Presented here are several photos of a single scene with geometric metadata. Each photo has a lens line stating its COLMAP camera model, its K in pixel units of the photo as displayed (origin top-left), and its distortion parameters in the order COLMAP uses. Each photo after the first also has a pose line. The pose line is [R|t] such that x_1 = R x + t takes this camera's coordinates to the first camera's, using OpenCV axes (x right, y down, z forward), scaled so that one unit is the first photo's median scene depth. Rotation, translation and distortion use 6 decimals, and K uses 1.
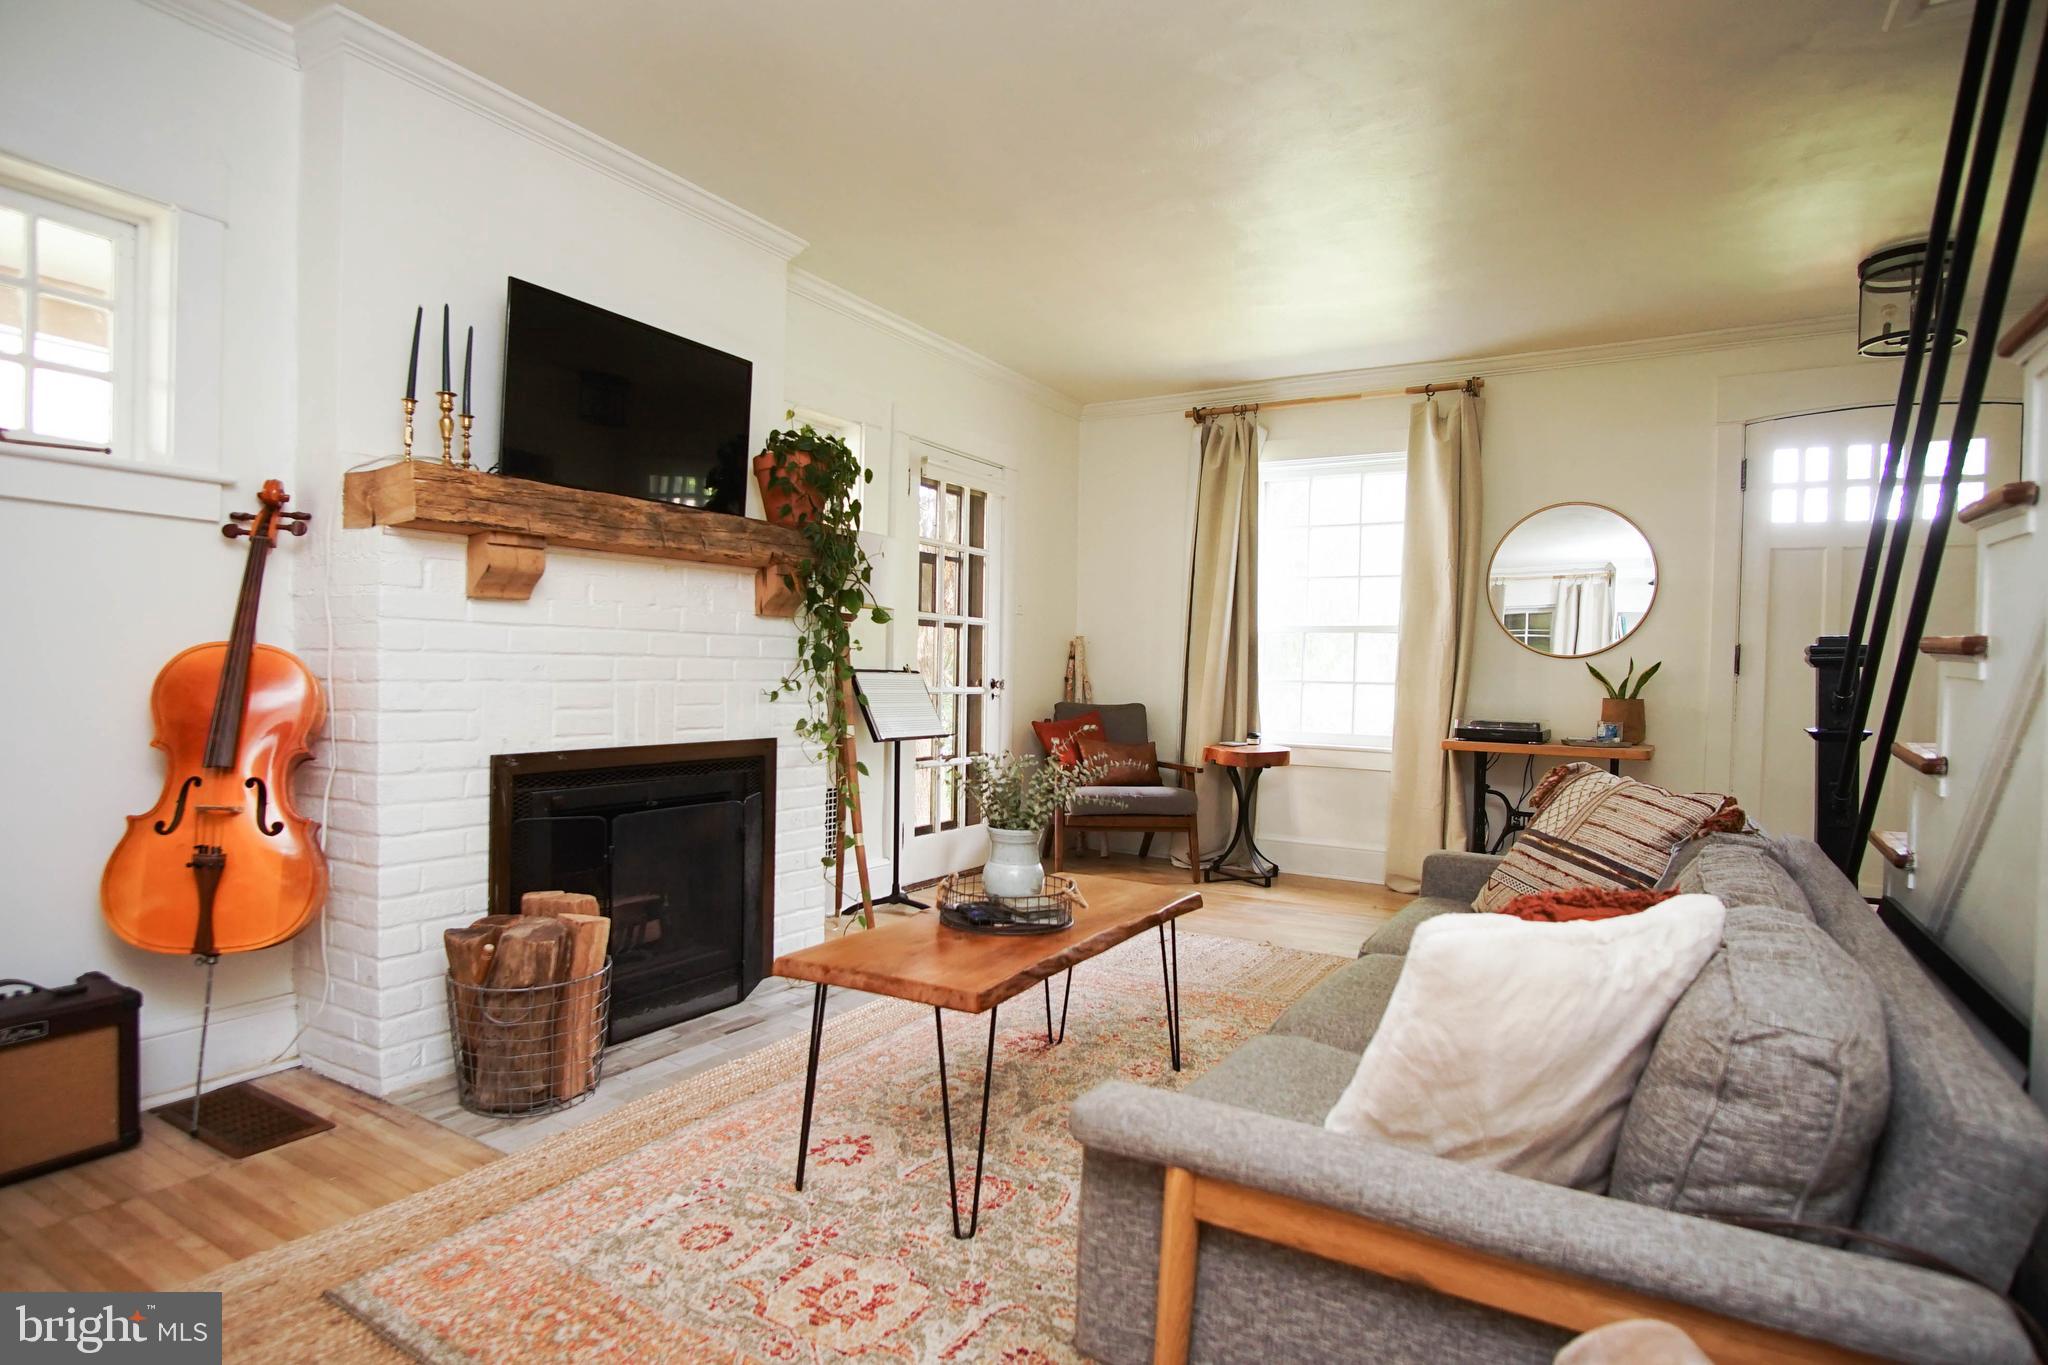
lens RADIAL K [[1093.4, 0, 1024.0], [0, 1093.4, 682.5], [0, 0, 1]] dist [-0.038924, 0.011186]
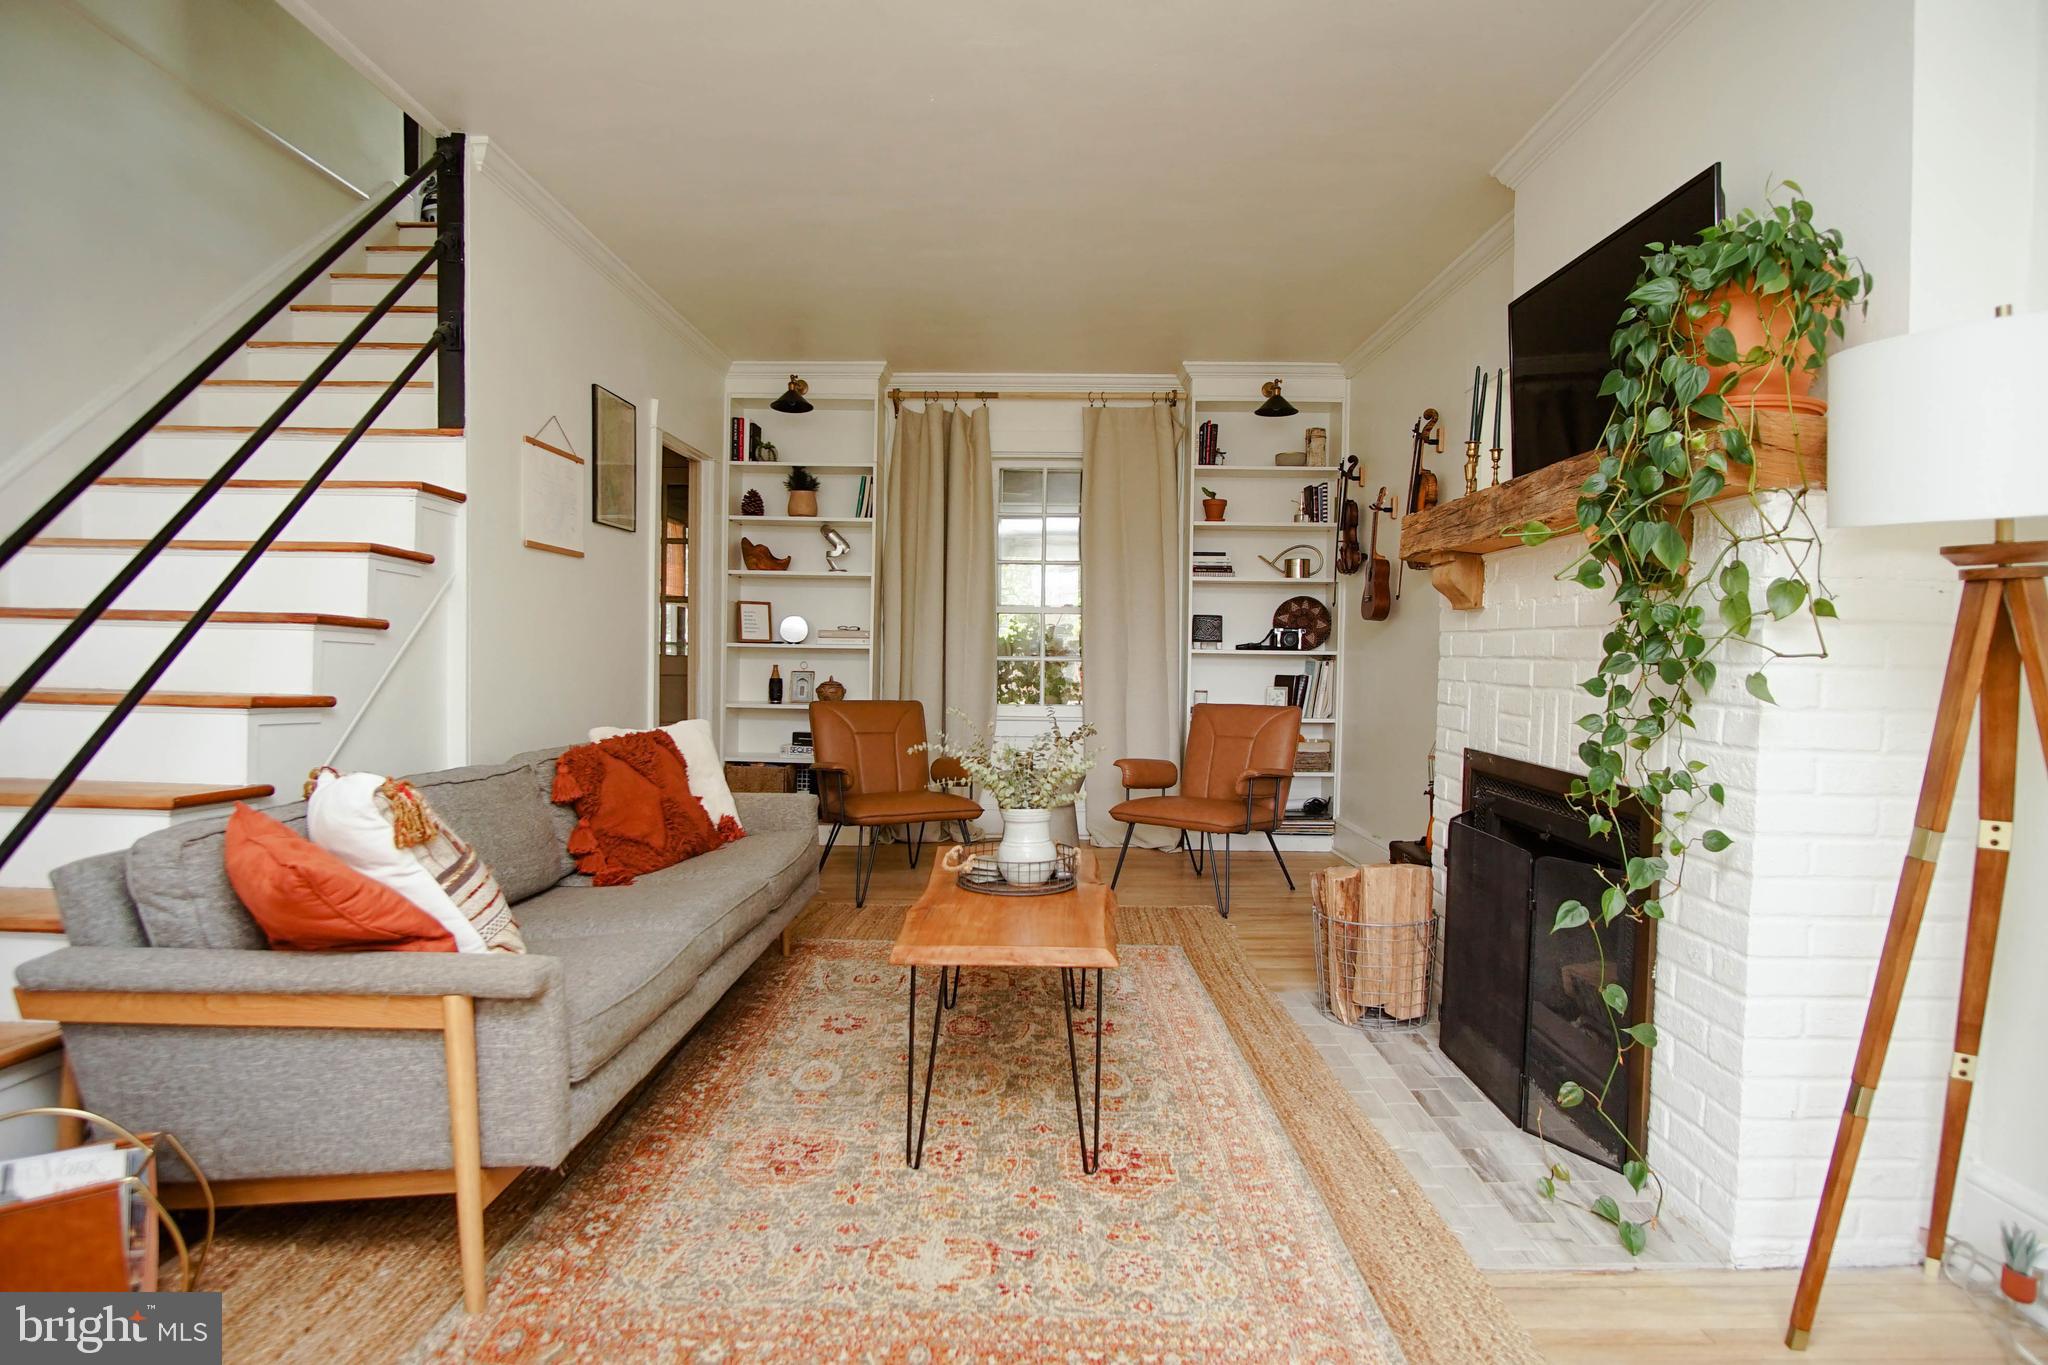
lens RADIAL K [[1093.4, 0, 1024.0], [0, 1093.4, 682.5], [0, 0, 1]] dist [-0.038924, 0.011186]
pose [[-0.865540, -0.020163, -0.500433, 0.508230], [-0.041254, 0.998664, 0.031114, -0.019063], [0.499137, 0.047576, -0.865216, 1.846563]]
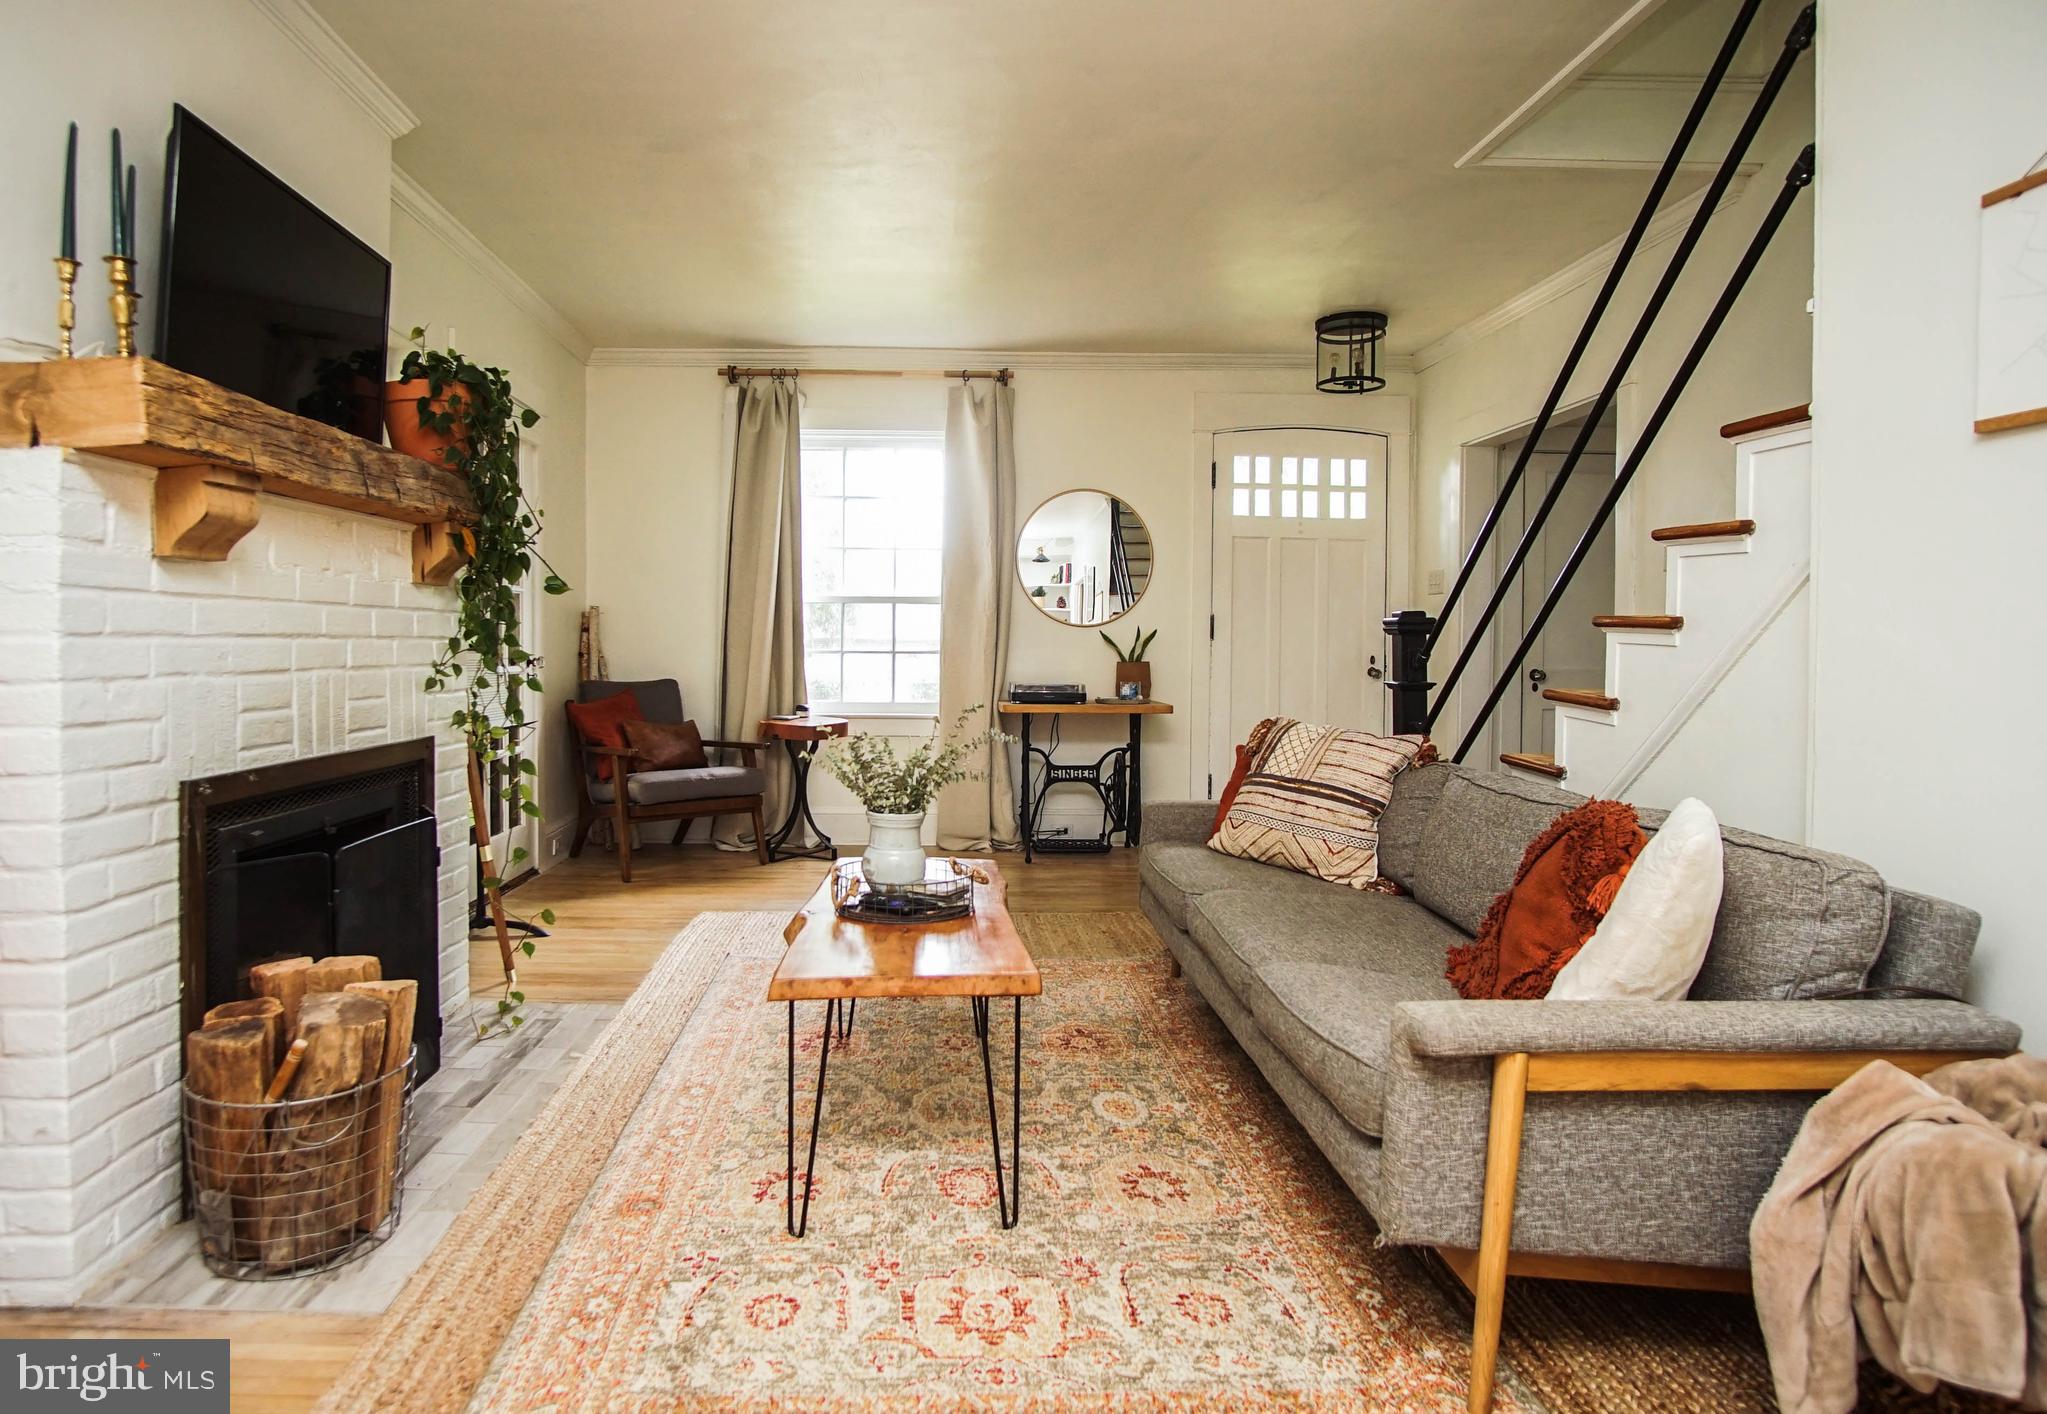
lens RADIAL K [[1151.1, 0, 963.9], [0, 1151.1, 654.9], [0, 0, 1]] dist [-0.025500, 0.000829]
pose [[0.842753, -0.020765, 0.537899, -0.484692], [0.018634, 0.999782, 0.009402, -0.013400], [-0.537977, 0.002100, 0.842957, 0.109612]]
